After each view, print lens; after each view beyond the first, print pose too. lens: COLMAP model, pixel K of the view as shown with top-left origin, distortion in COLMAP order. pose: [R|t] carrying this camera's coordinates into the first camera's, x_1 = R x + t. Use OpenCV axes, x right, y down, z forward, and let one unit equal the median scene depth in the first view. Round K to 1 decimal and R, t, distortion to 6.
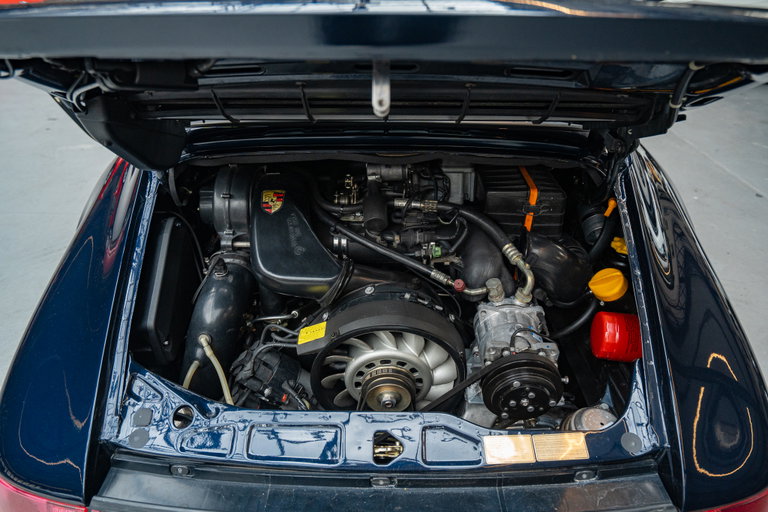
lens RADIAL K [[481.4, 0, 384.0], [0, 481.4, 256.0], [0, 0, 1]] dist [-0.018384, 0.038931]
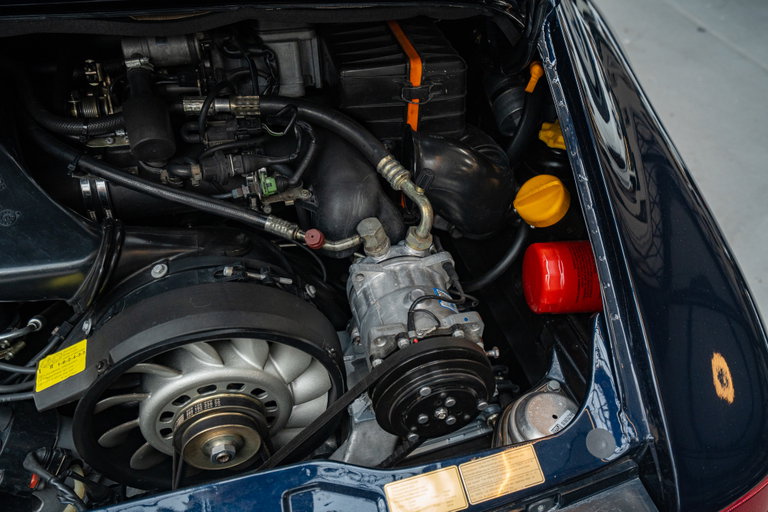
lens RADIAL K [[666.4, 0, 384.0], [0, 666.4, 256.0], [0, 0, 1]] dist [0.031763, 0.074462]
pose [[0.963409, -0.157026, 0.217222, 0.055321], [0.122801, 0.978950, 0.163026, -0.041107], [-0.238248, -0.130386, 0.962412, 0.176928]]
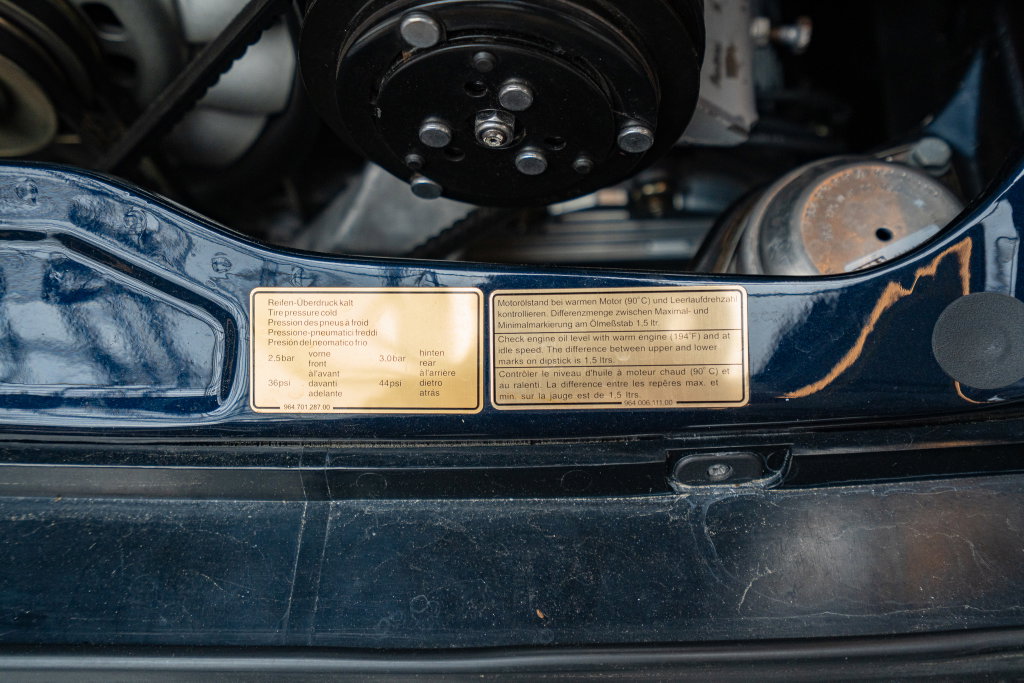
lens RADIAL K [[998.6, 0, 512.0], [0, 998.6, 341.5], [0, 0, 1]] dist [0.005040, 0.209094]
pose [[0.998010, 0.036551, -0.051391, 0.279674], [-0.005983, 0.866106, 0.499824, 0.149556], [0.062779, -0.498522, 0.864601, 0.515382]]
